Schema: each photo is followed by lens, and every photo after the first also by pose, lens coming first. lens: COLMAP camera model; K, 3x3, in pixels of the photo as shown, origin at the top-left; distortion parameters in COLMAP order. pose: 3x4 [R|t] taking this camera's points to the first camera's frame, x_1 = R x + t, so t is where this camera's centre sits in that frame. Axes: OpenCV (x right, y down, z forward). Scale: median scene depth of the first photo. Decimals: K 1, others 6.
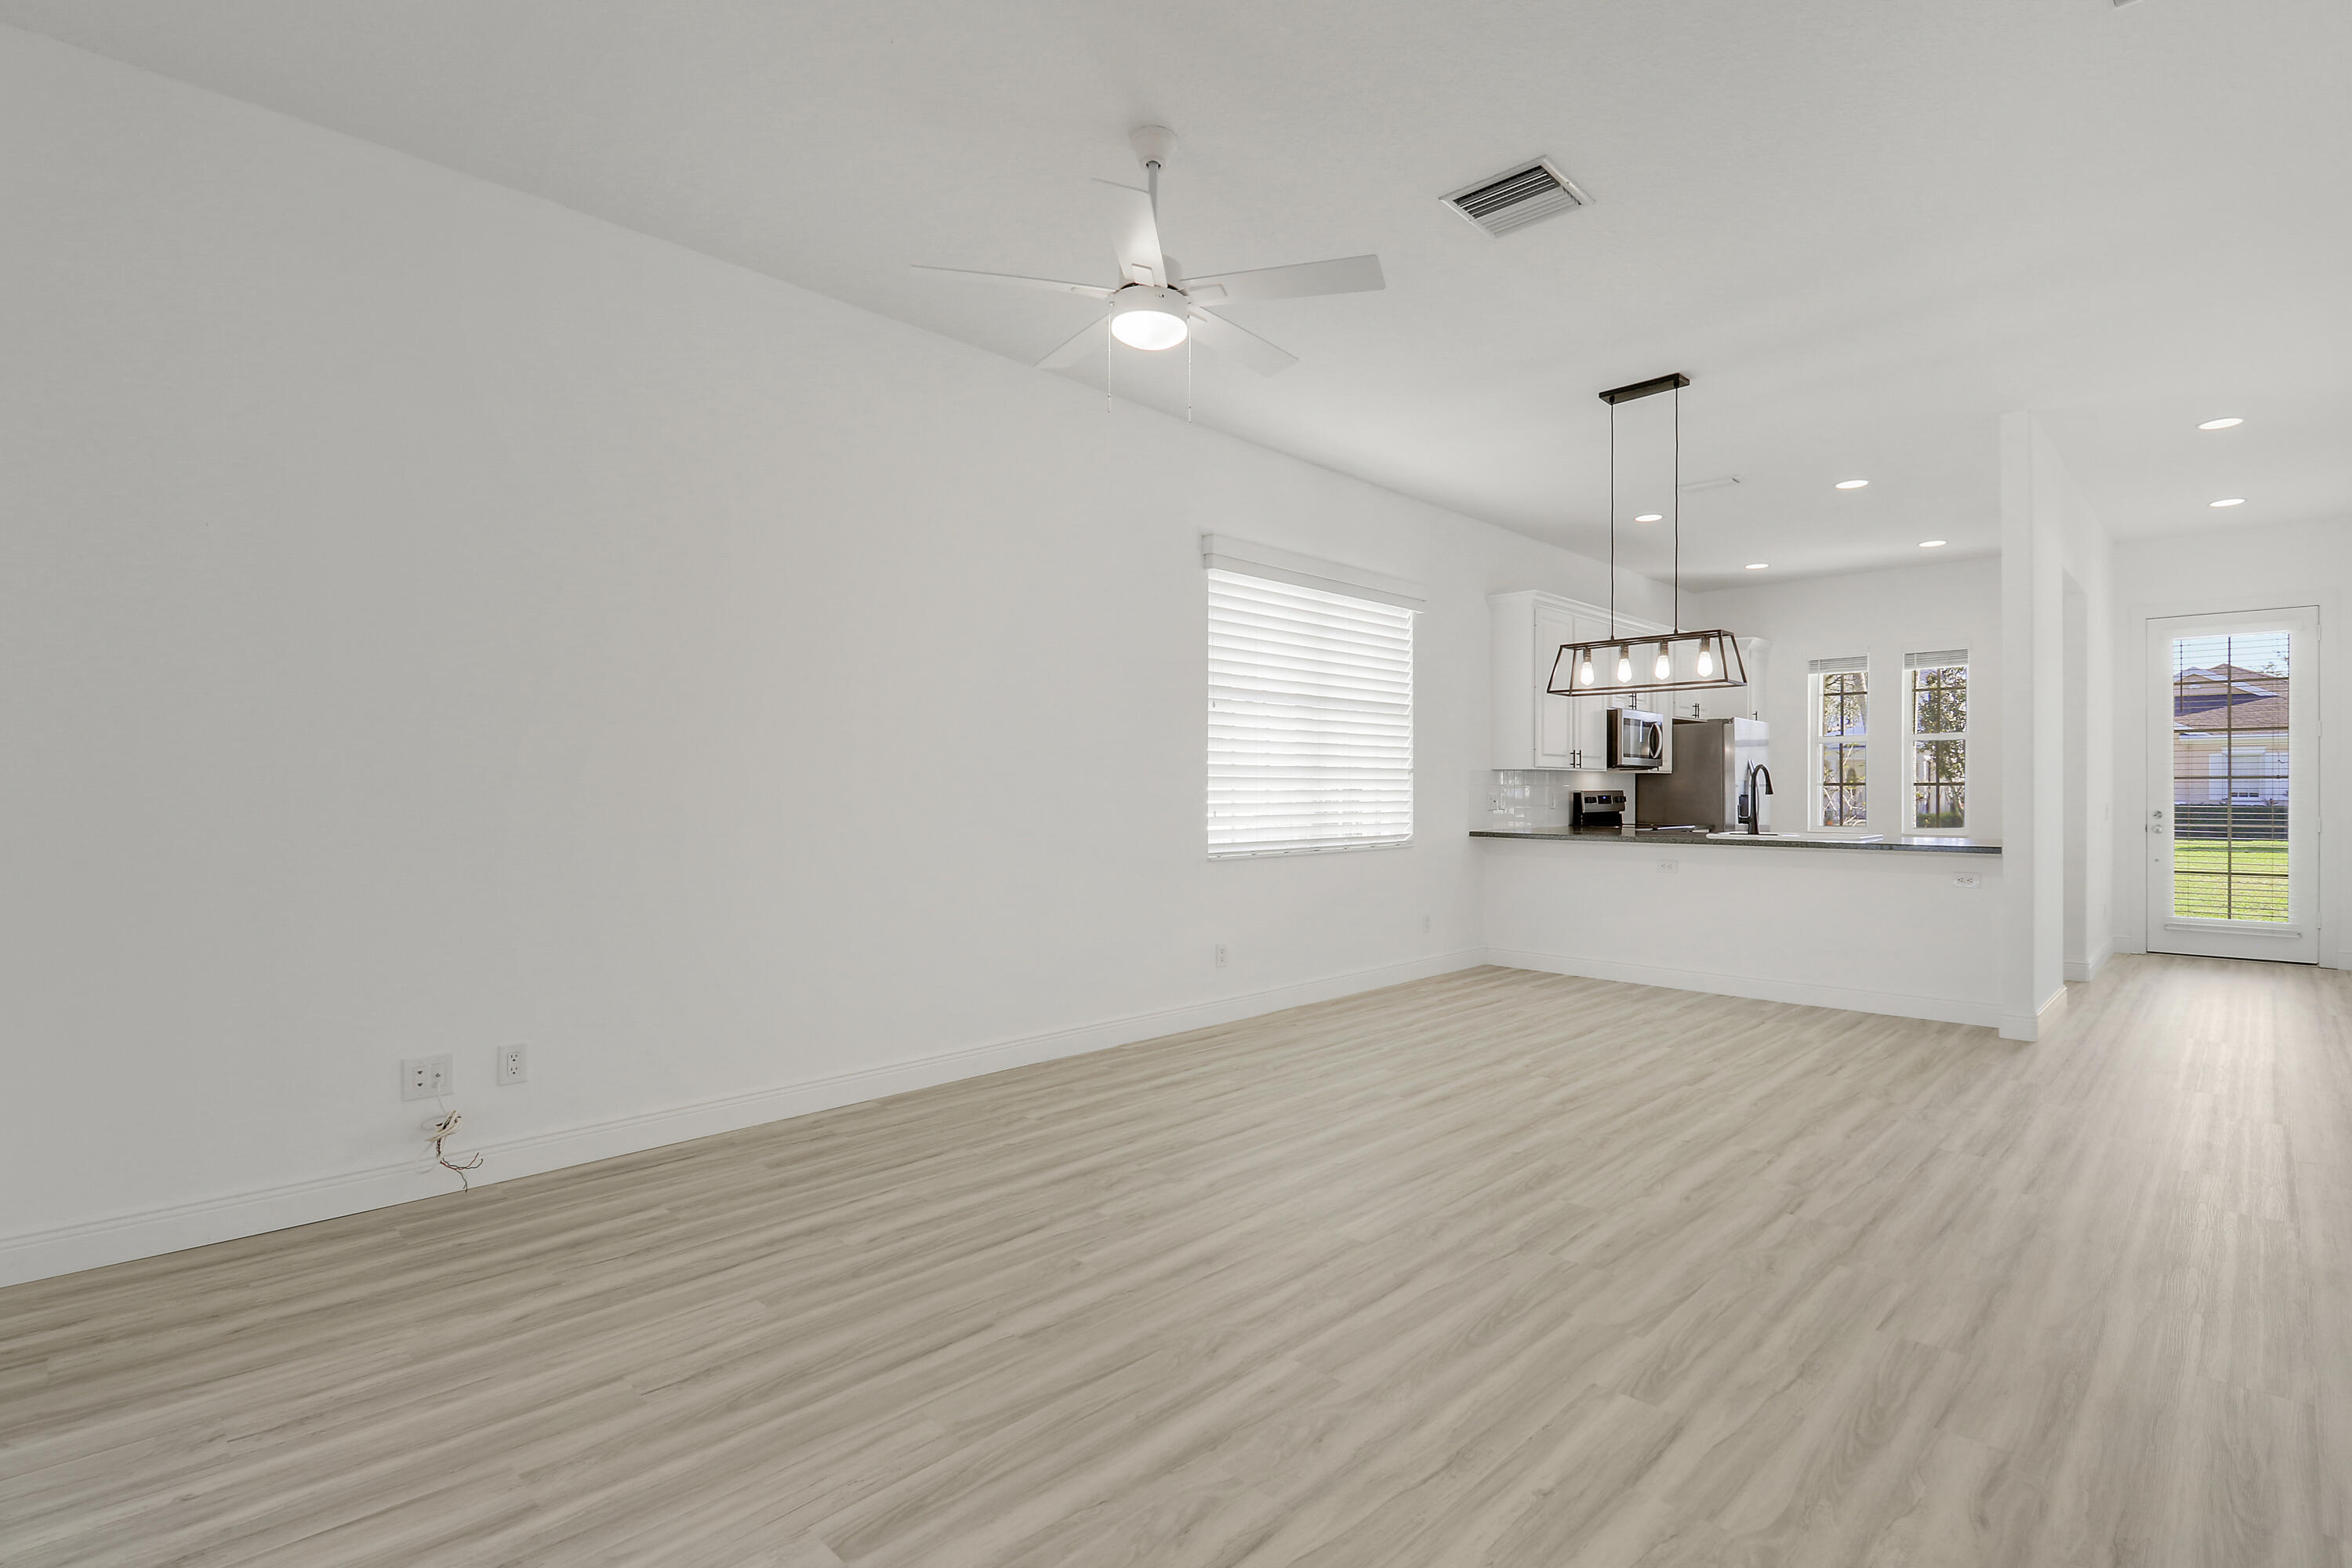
lens RADIAL K [[1115.6, 0, 1177.1], [0, 1115.6, 791.7], [0, 0, 1]] dist [0.003706, -0.011323]
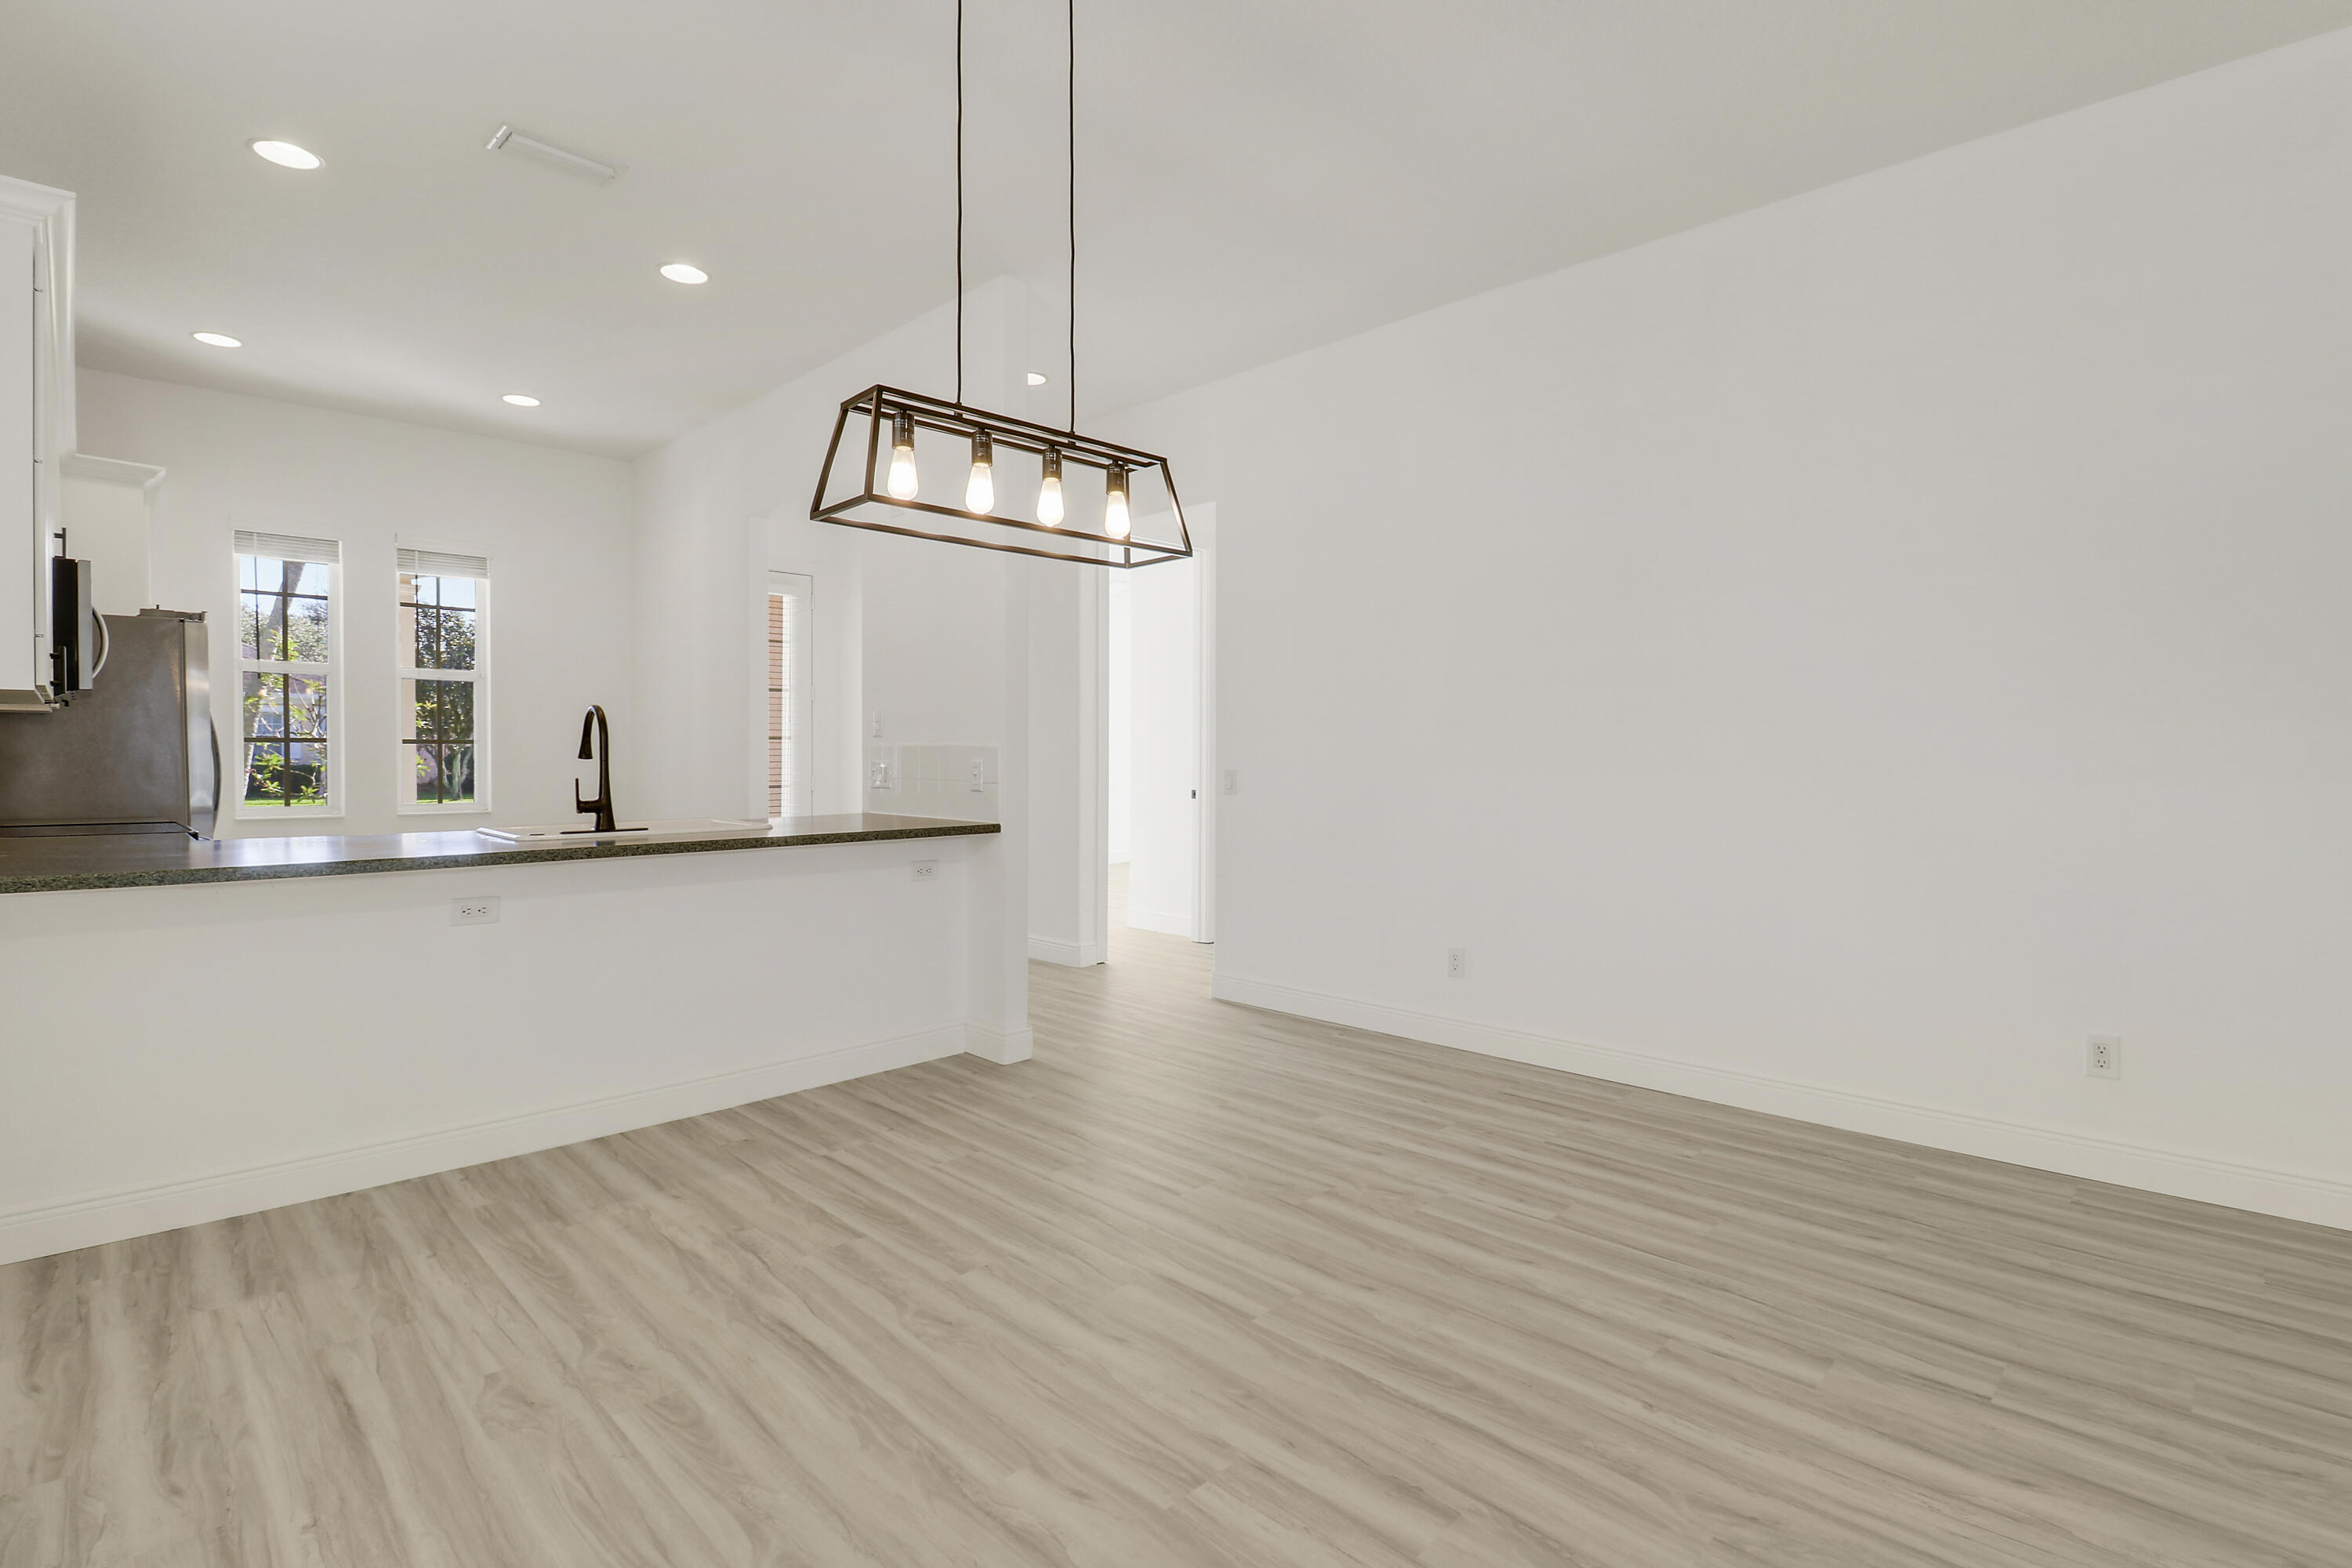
lens RADIAL K [[1115.6, 0, 1212.0], [0, 1115.6, 747.2], [0, 0, 1]] dist [0.003706, -0.011323]
pose [[-0.022614, 0.001715, 0.999743, -0.051709], [0.001111, 0.999998, -0.001690, -0.002496], [-0.999744, 0.001073, -0.022616, 0.824814]]
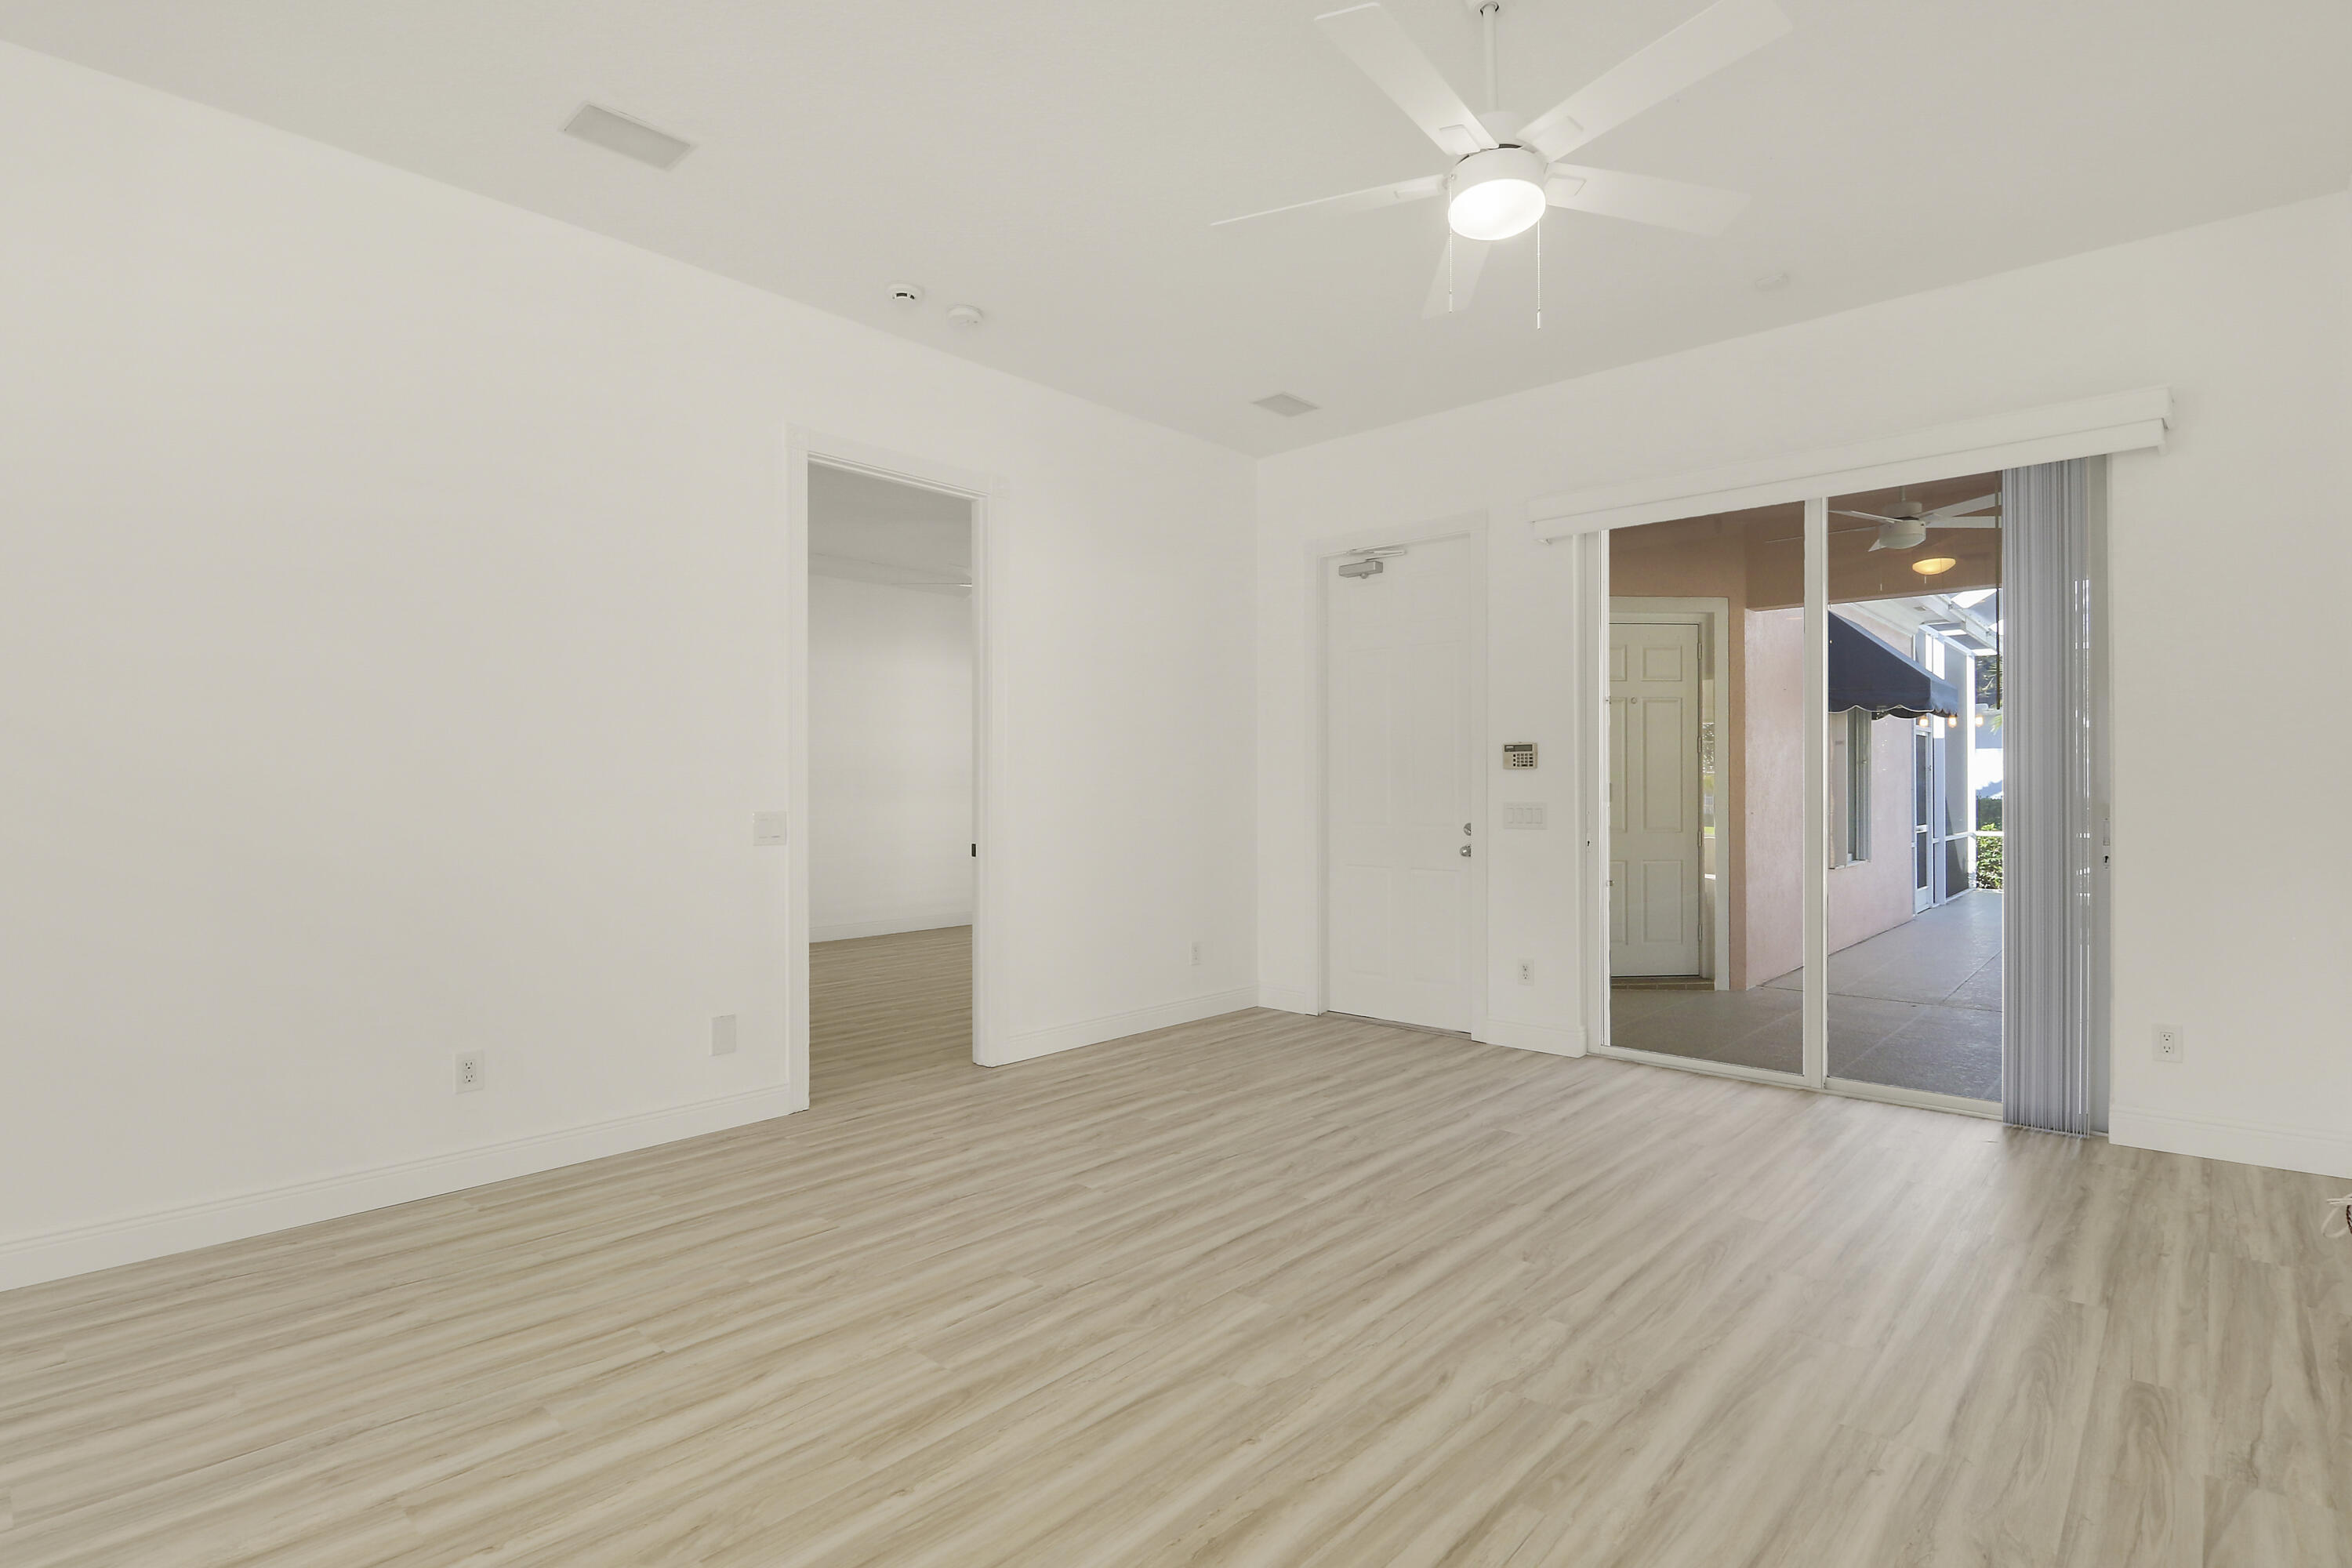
lens RADIAL K [[1115.6, 0, 1230.7], [0, 1115.6, 776.1], [0, 0, 1]] dist [0.003706, -0.011323]
pose [[-0.997986, 0.000038, -0.063428, 0.120659], [0.000851, 0.999918, -0.012798, -0.000346], [0.063422, -0.012827, -0.997904, 0.998049]]
